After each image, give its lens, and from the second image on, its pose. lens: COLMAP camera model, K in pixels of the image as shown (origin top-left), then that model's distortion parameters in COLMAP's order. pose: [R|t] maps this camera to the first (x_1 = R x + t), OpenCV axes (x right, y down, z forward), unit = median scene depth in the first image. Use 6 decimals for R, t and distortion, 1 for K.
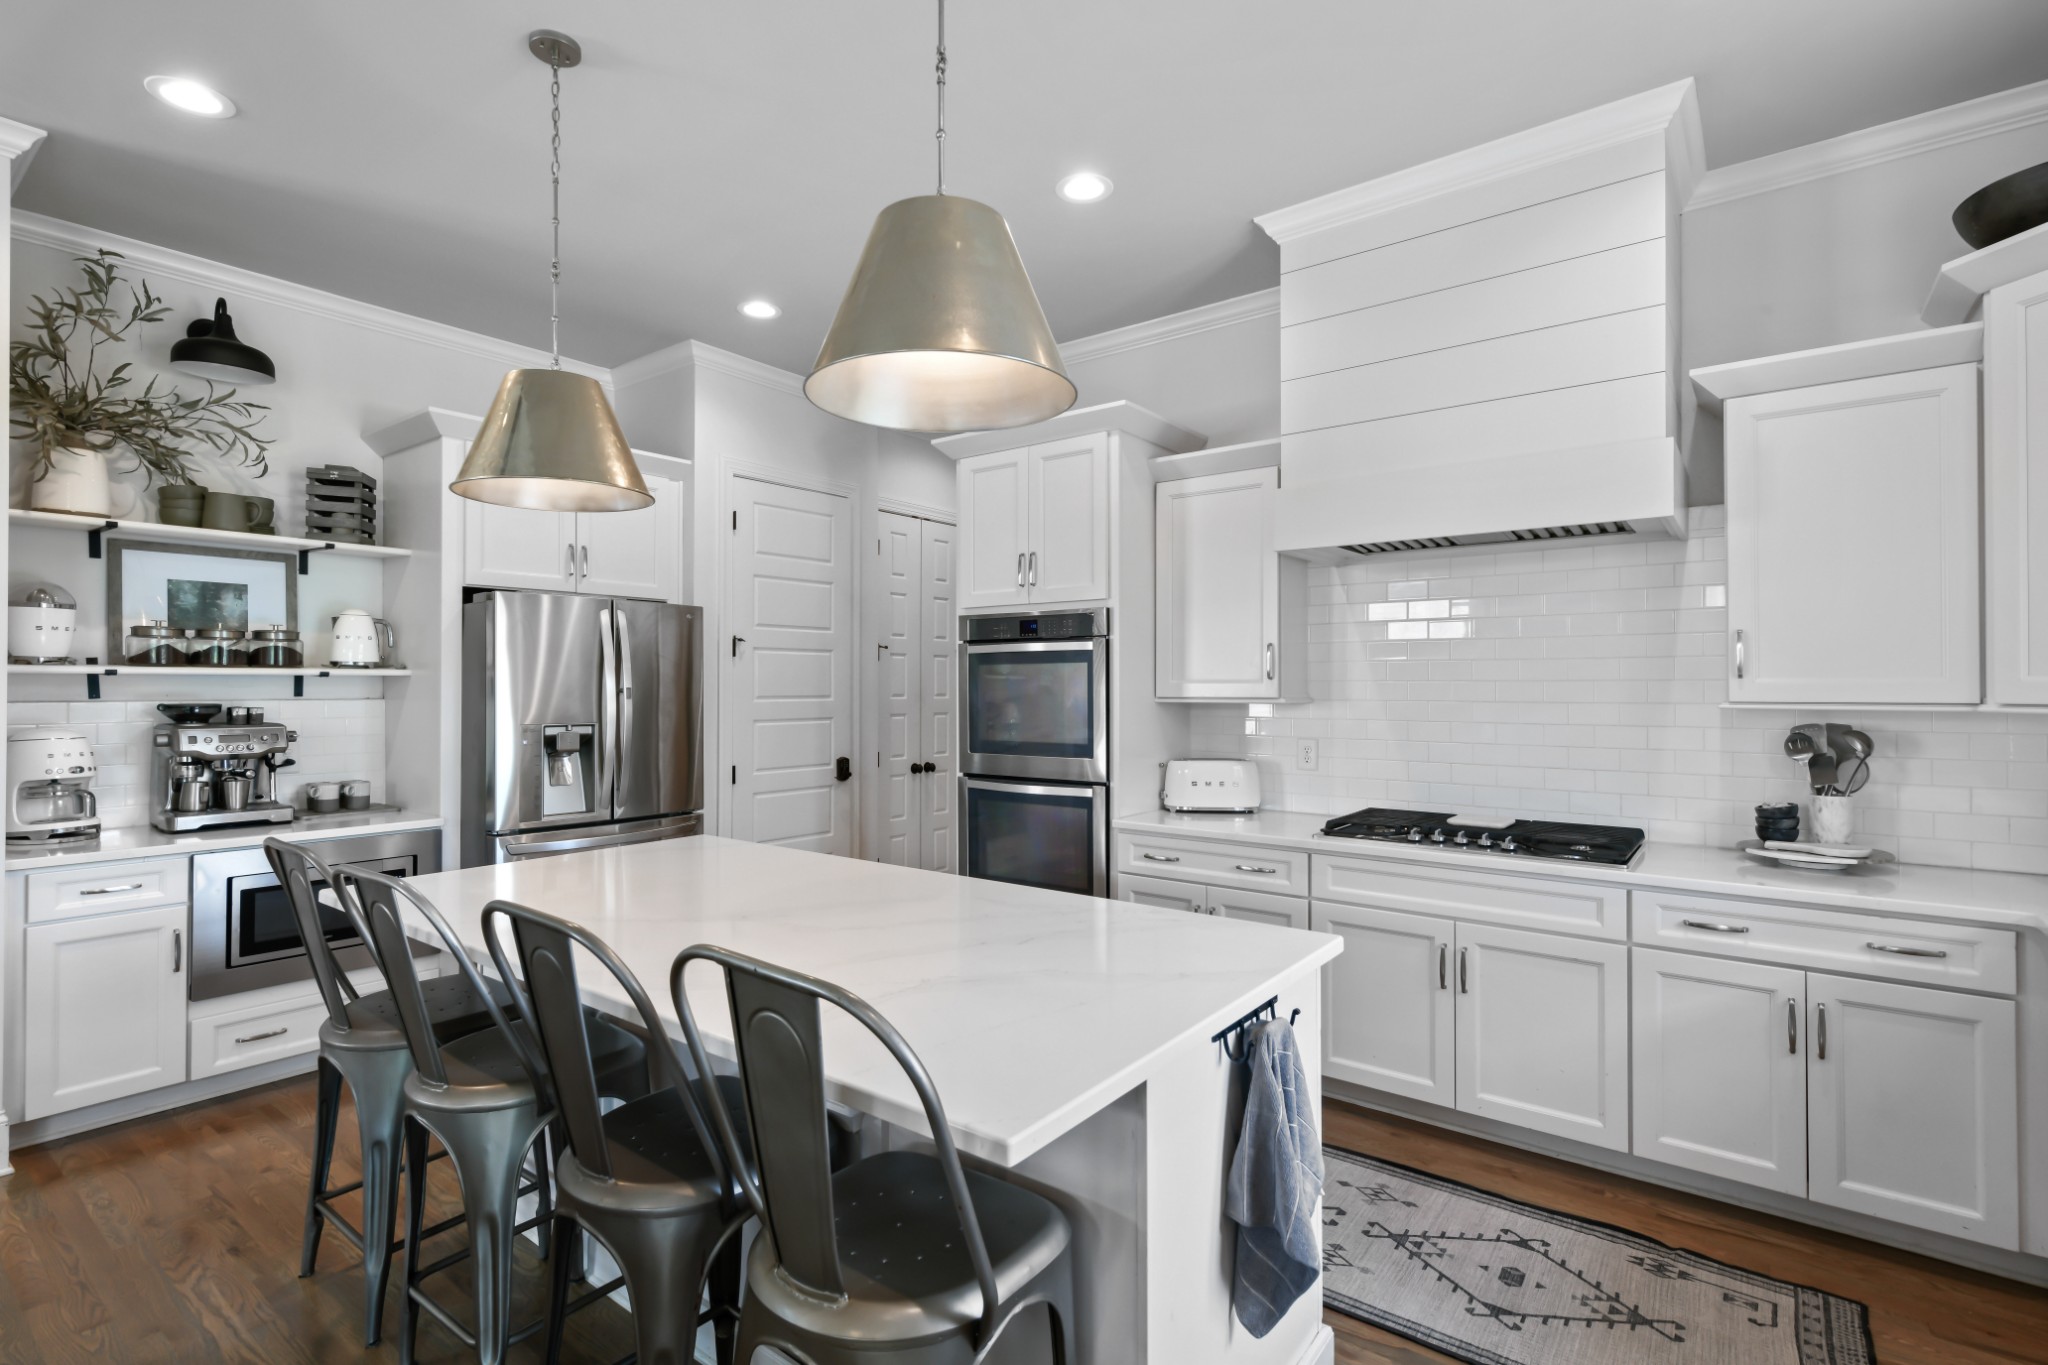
lens RADIAL K [[958.6, 0, 1019.2], [0, 958.6, 674.0], [0, 0, 1]] dist [-0.000181, -0.000326]
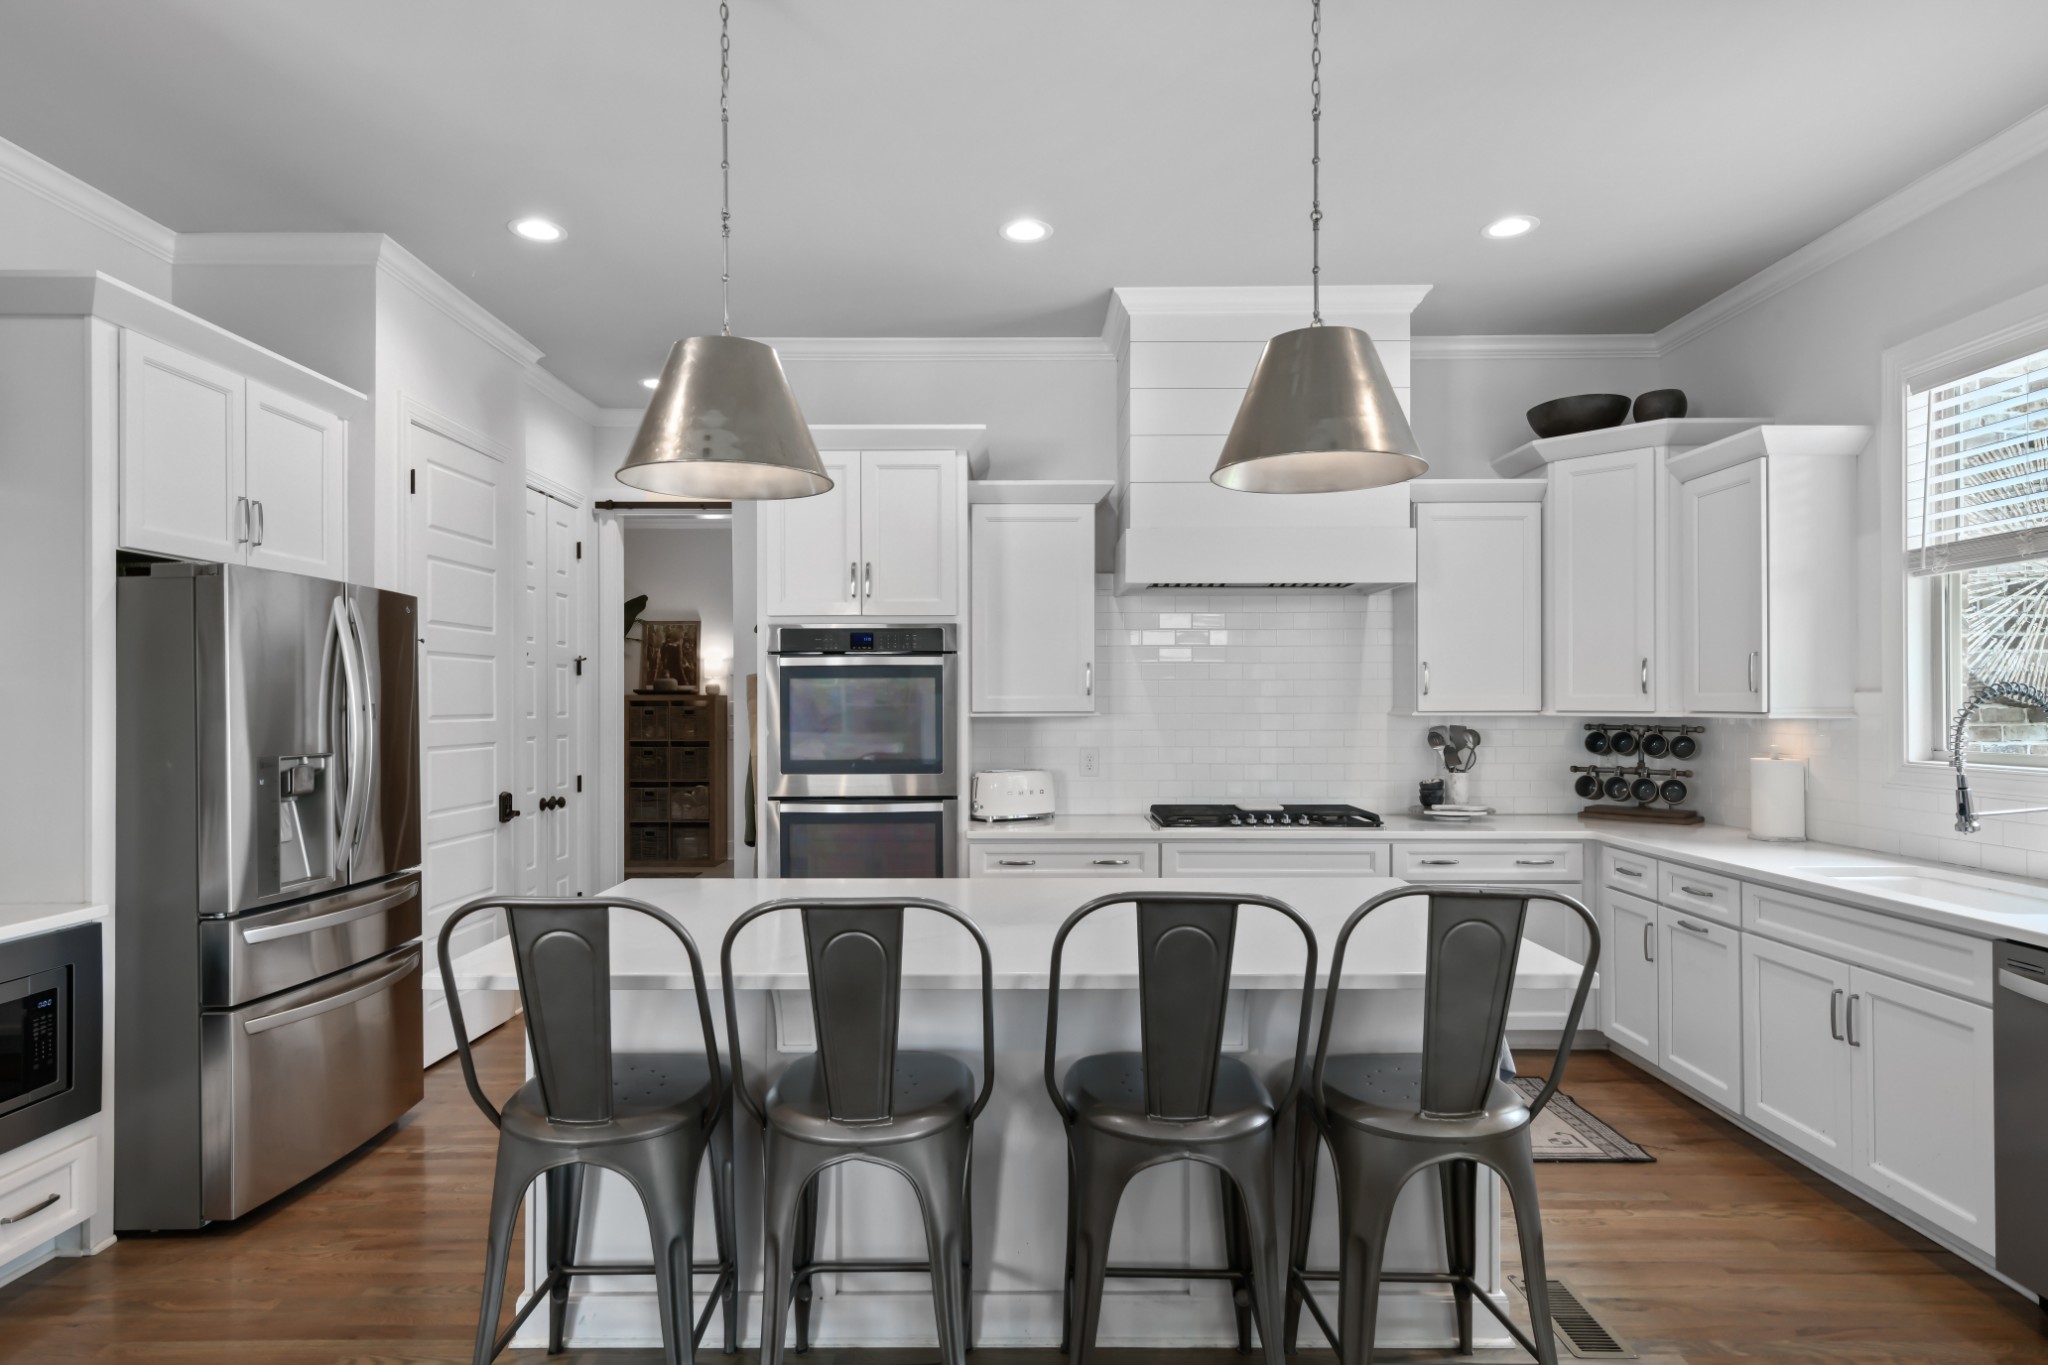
lens RADIAL K [[1117.9, 0, 1015.1], [0, 1117.9, 698.4], [0, 0, 1]] dist [0.001320, -0.000586]
pose [[0.791968, 0.000779, 0.610563, -0.580742], [-0.006009, 0.999961, 0.006519, 0.001429], [-0.610534, -0.008832, 0.791941, 0.021484]]
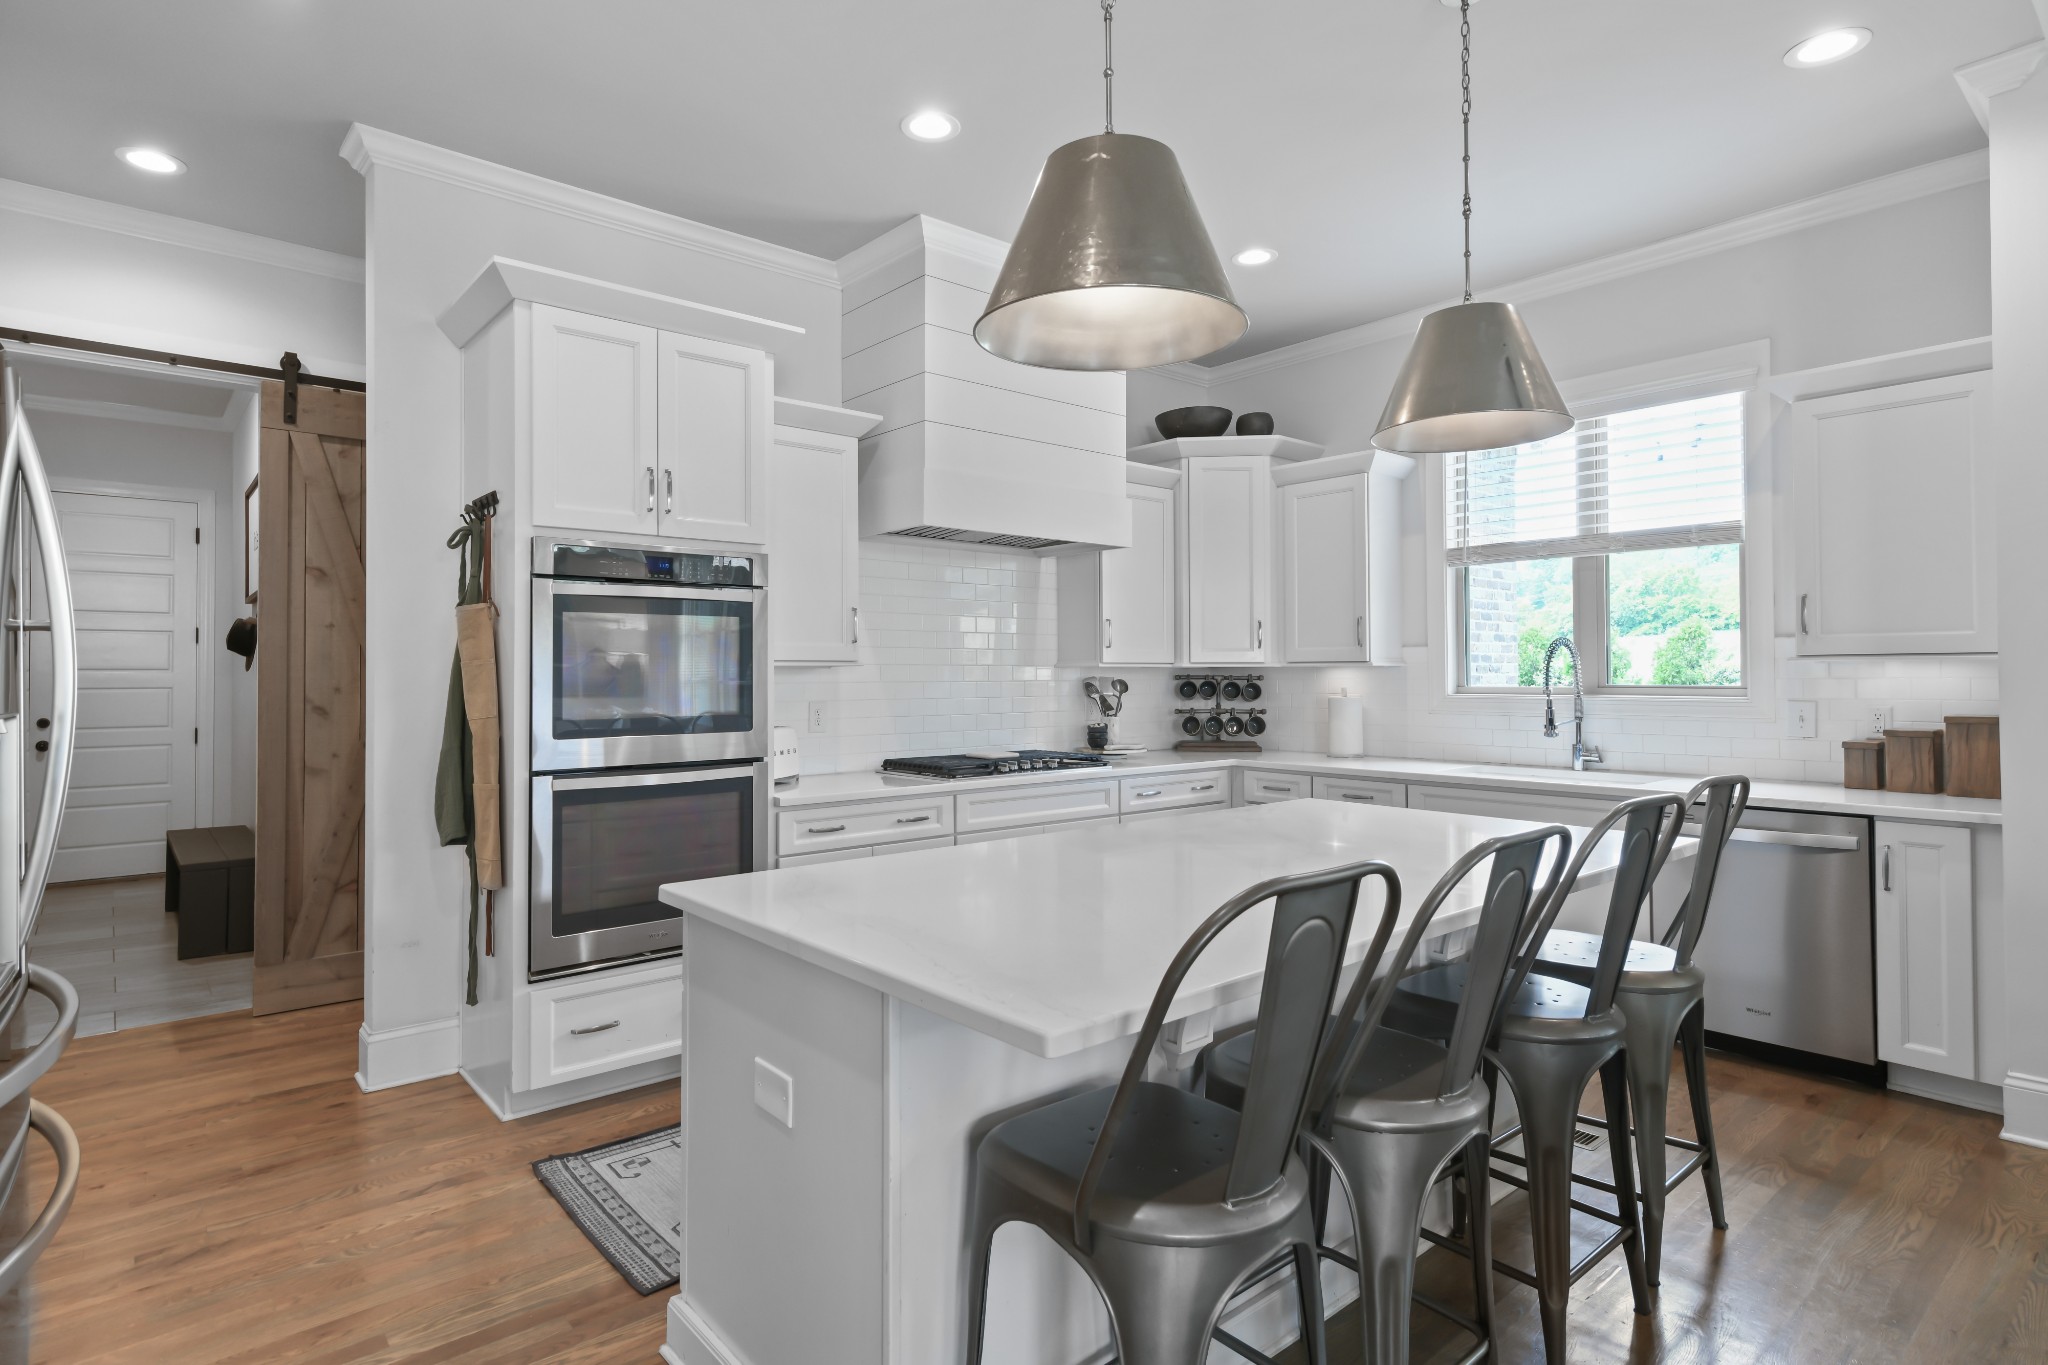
lens RADIAL K [[1053.3, 0, 991.8], [0, 1053.3, 653.3], [0, 0, 1]] dist [-0.002292, -0.000302]
pose [[0.215386, 0.018490, 0.976354, -0.787760], [-0.009487, 0.999813, -0.016842, 0.033637], [-0.976483, -0.005635, 0.215521, 0.592861]]
